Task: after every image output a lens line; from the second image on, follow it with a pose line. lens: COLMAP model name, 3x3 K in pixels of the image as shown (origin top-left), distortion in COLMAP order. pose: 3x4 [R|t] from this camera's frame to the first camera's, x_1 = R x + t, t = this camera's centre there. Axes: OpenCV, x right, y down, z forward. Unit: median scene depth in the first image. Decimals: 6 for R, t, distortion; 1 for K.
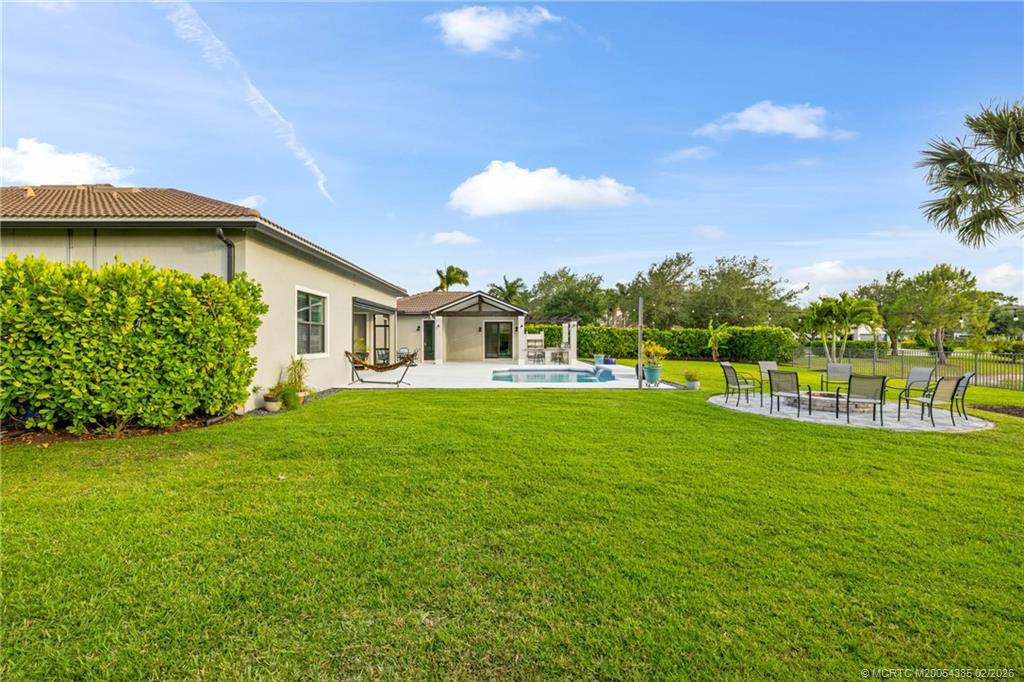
lens RADIAL K [[438.1, 0, 505.7], [0, 438.1, 337.1], [0, 0, 1]] dist [-0.001151, 0.000011]
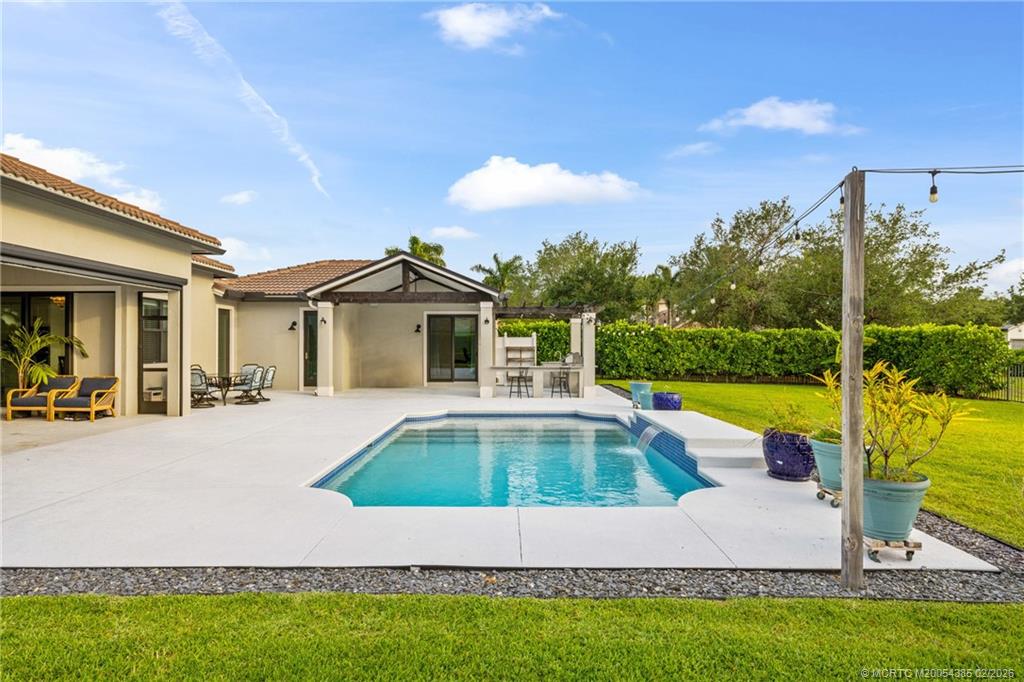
lens RADIAL K [[538.6, 0, 512.0], [0, 538.6, 341.0], [0, 0, 1]] dist [-0.002150, -0.000373]
pose [[0.999969, 0.003028, -0.007305, 0.061957], [-0.003034, 0.999995, -0.000842, -0.001782], [0.007302, 0.000864, 0.999973, 0.331817]]
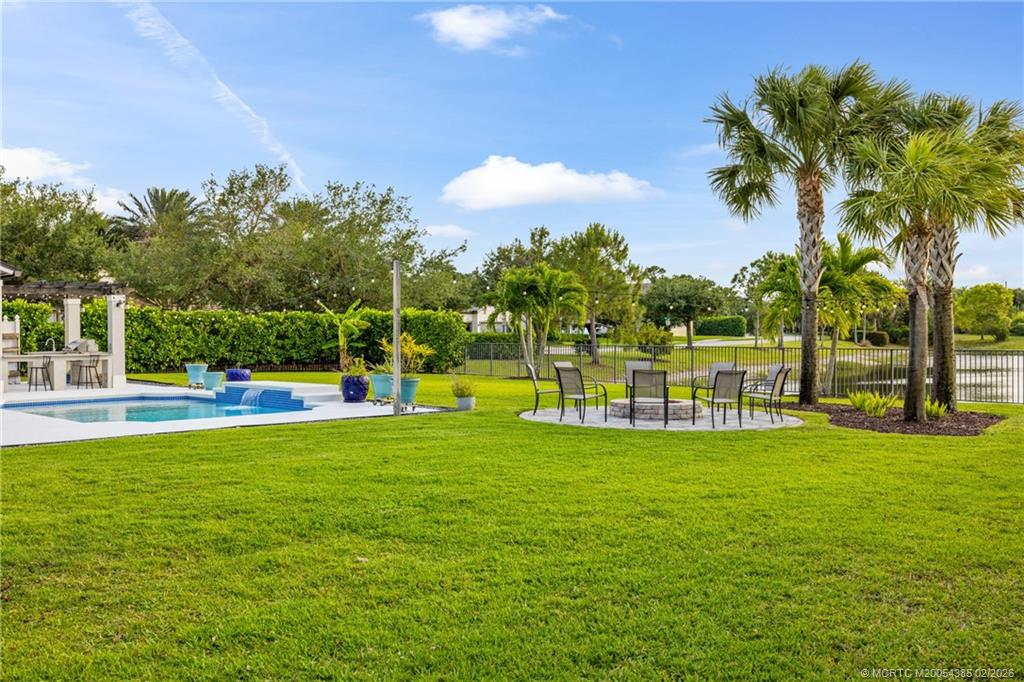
lens RADIAL K [[943.2, 0, 512.3], [0, 943.2, 319.6], [0, 0, 1]] dist [-0.000313, 0.001884]
pose [[0.720657, 0.003016, 0.693285, -0.211188], [0.003029, 0.999967, -0.007499, -0.000401], [-0.693285, 0.007504, 0.720625, -0.009867]]
